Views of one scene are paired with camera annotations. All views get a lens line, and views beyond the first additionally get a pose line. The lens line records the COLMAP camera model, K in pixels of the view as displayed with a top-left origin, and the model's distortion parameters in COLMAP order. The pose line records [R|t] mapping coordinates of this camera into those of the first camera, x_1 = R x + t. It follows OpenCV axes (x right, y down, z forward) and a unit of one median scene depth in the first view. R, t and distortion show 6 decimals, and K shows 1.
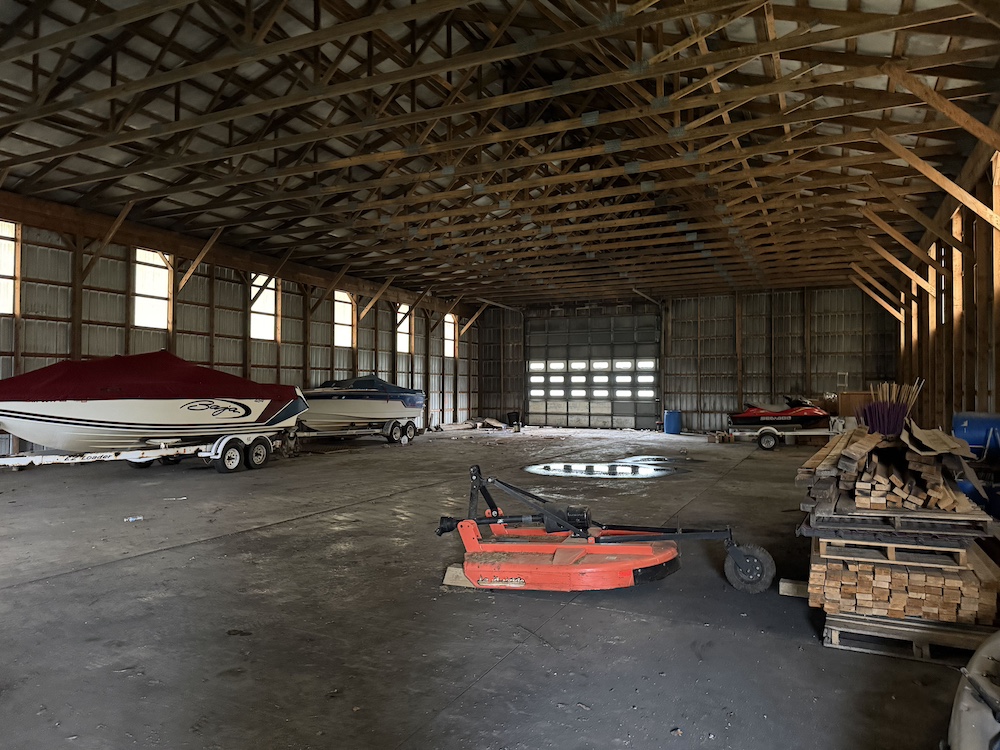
lens RADIAL K [[701.2, 0, 501.5], [0, 701.2, 374.9], [0, 0, 1]] dist [0.064477, -0.085862]
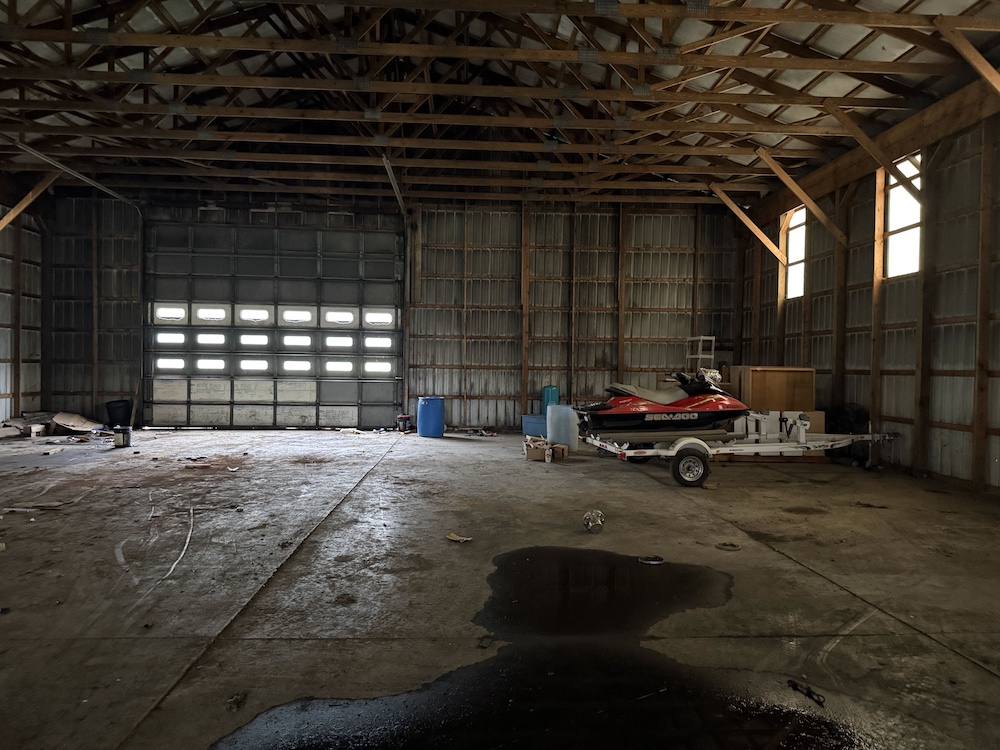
lens RADIAL K [[701.2, 0, 507.6], [0, 701.2, 374.4], [0, 0, 1]] dist [0.064477, -0.085862]
pose [[0.880126, 0.003487, 0.474727, 0.022124], [-0.021996, 0.999199, 0.033441, 0.010711], [-0.474230, -0.039875, 0.879497, 0.430352]]
